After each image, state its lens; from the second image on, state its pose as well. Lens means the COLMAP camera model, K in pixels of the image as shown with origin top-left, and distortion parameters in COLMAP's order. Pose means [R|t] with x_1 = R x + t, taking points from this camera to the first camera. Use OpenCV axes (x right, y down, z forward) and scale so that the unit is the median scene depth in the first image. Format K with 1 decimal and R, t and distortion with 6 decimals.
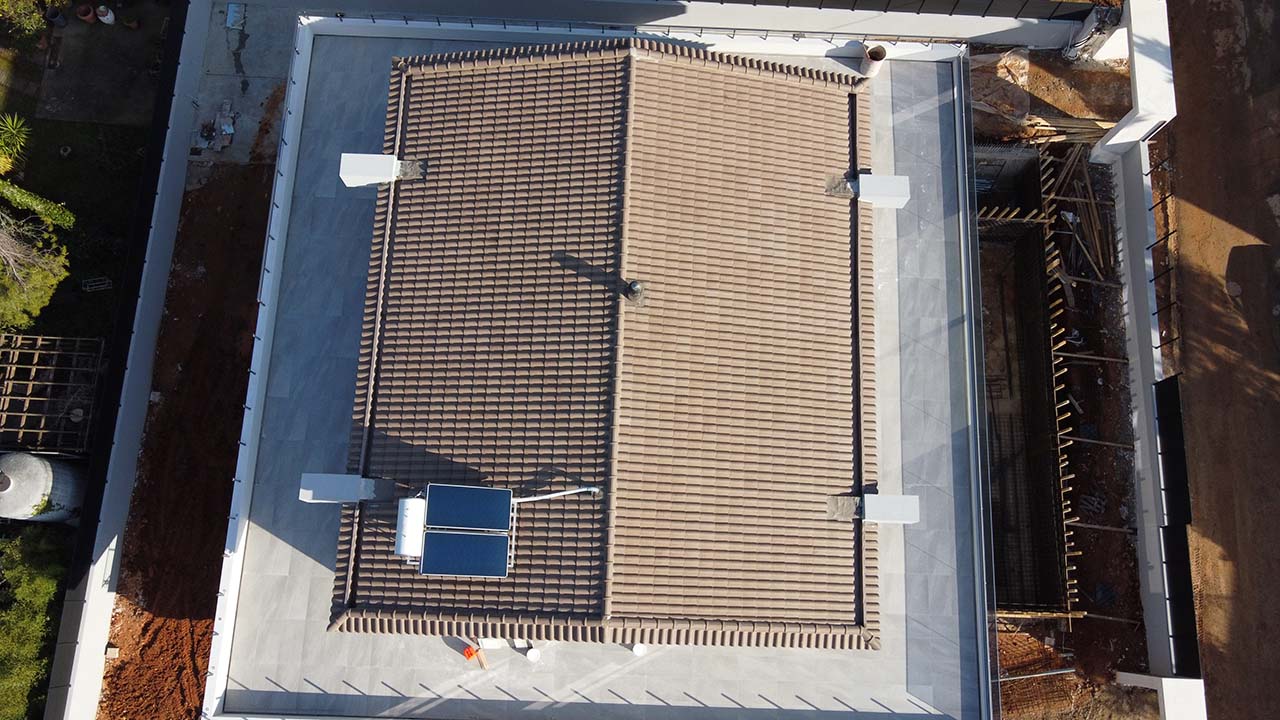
lens RADIAL K [[973.7, 0, 640.0], [0, 973.7, 360.0], [0, 0, 1]] dist [-0.021637, 0.006032]
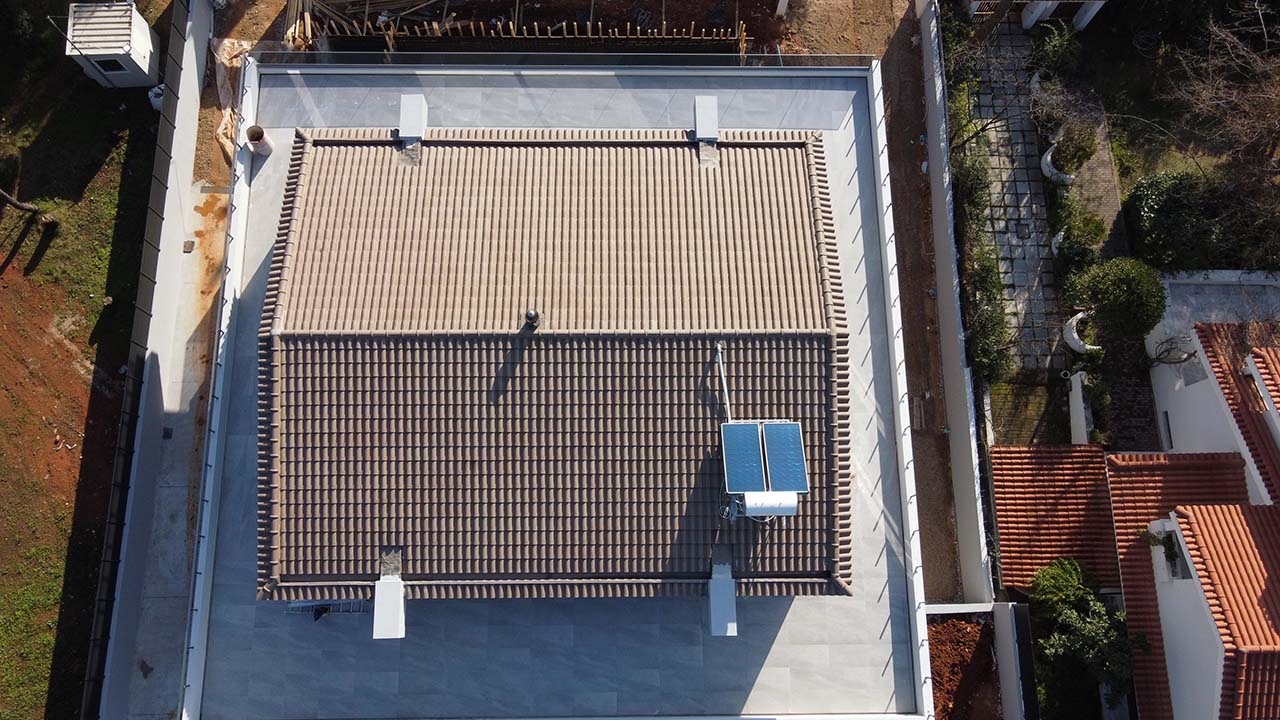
lens RADIAL K [[973.7, 0, 640.0], [0, 973.7, 360.0], [0, 0, 1]] dist [-0.021637, 0.006032]
pose [[-0.046706, -0.973429, 0.224173, -0.287062], [0.963044, 0.015714, 0.268885, -0.237271], [-0.265263, 0.228447, 0.936722, -0.016286]]
